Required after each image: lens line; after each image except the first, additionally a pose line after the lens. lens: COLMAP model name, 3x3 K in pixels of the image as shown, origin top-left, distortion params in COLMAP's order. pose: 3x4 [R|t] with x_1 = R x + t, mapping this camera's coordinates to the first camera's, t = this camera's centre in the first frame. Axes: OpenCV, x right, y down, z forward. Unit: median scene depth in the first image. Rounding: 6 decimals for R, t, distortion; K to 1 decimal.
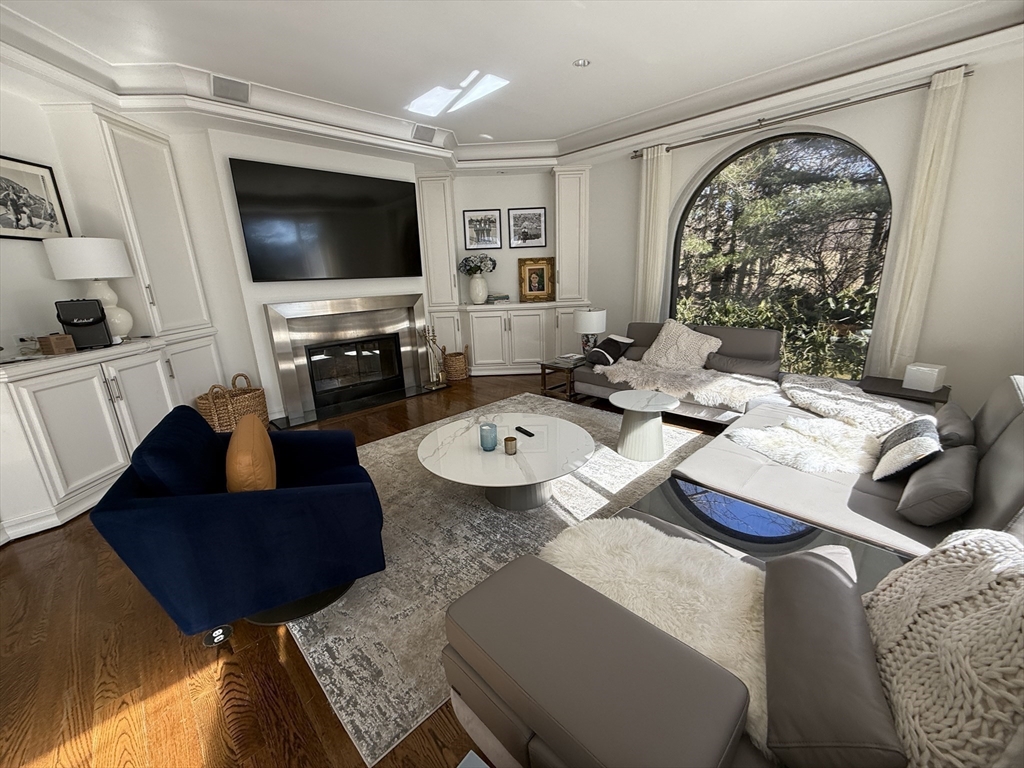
lens RADIAL K [[408.9, 0, 509.8], [0, 408.9, 386.4], [0, 0, 1]] dist [0.000503, 0.000258]
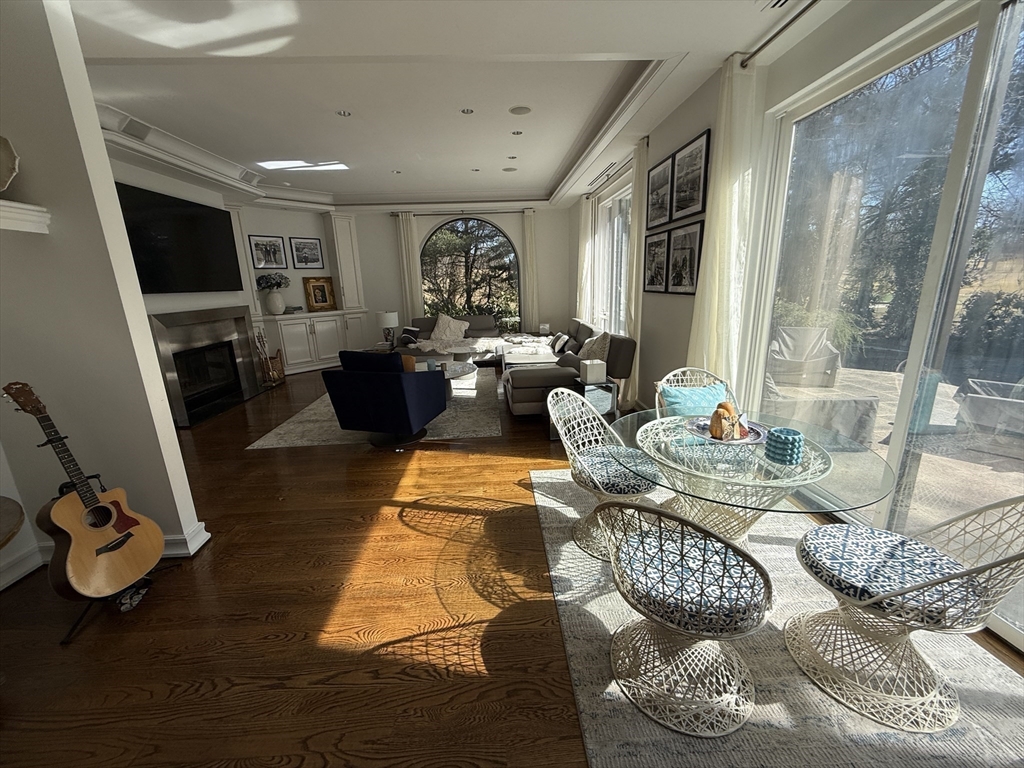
lens RADIAL K [[408.9, 0, 509.8], [0, 408.9, 386.4], [0, 0, 1]] dist [0.000503, 0.000258]
pose [[0.663296, -0.172799, 0.728133, -0.539523], [0.208393, 0.977141, 0.042056, 0.092657], [-0.718756, 0.123842, 0.684144, -0.267948]]
